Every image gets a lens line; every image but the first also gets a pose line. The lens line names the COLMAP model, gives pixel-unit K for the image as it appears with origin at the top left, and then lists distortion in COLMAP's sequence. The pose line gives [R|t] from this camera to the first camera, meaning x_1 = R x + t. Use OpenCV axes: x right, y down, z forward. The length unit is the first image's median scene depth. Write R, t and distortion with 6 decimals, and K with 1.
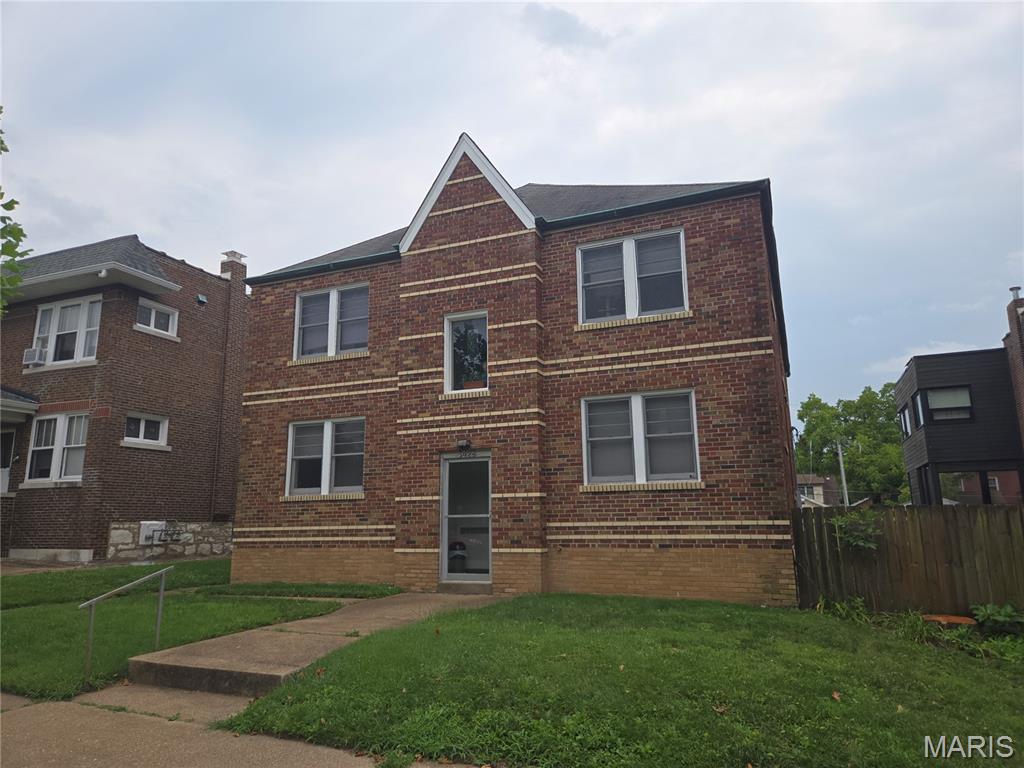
lens RADIAL K [[679.1, 0, 509.9], [0, 679.1, 382.6], [0, 0, 1]] dist [0.051497, -0.001437]
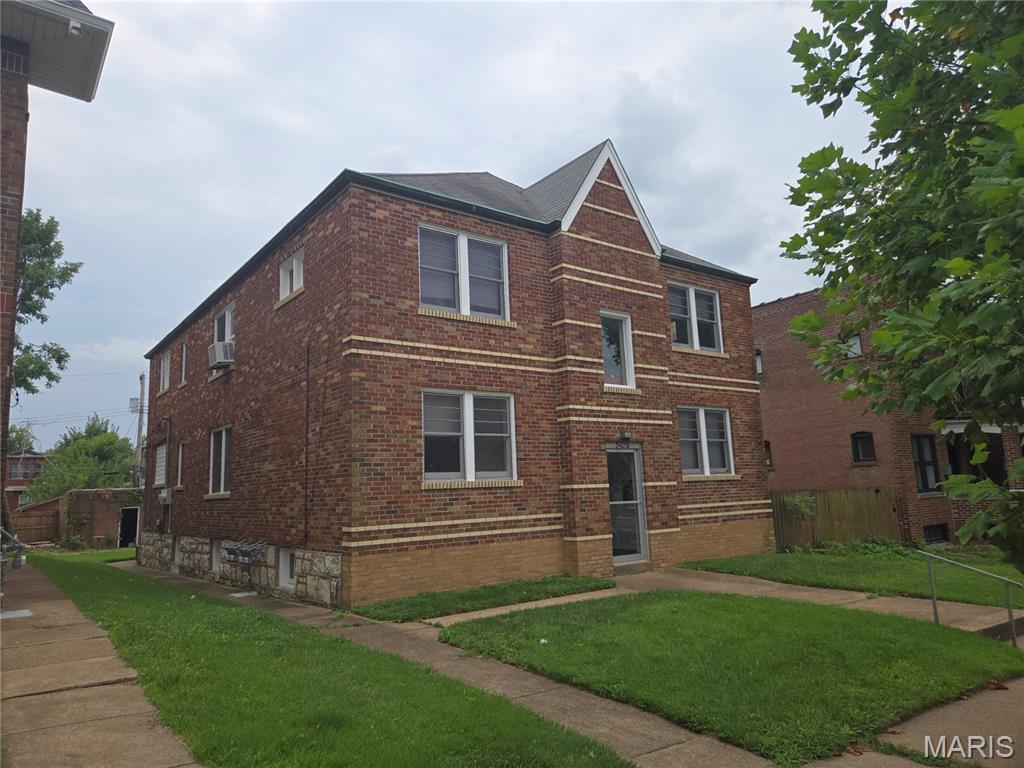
lens RADIAL K [[679.1, 0, 510.9], [0, 679.1, 382.8], [0, 0, 1]] dist [0.051497, -0.001437]
pose [[0.504296, 0.129638, 0.853744, -1.010660], [-0.144715, 0.987372, -0.064447, 0.095615], [-0.851318, -0.091049, 0.516689, 0.560996]]
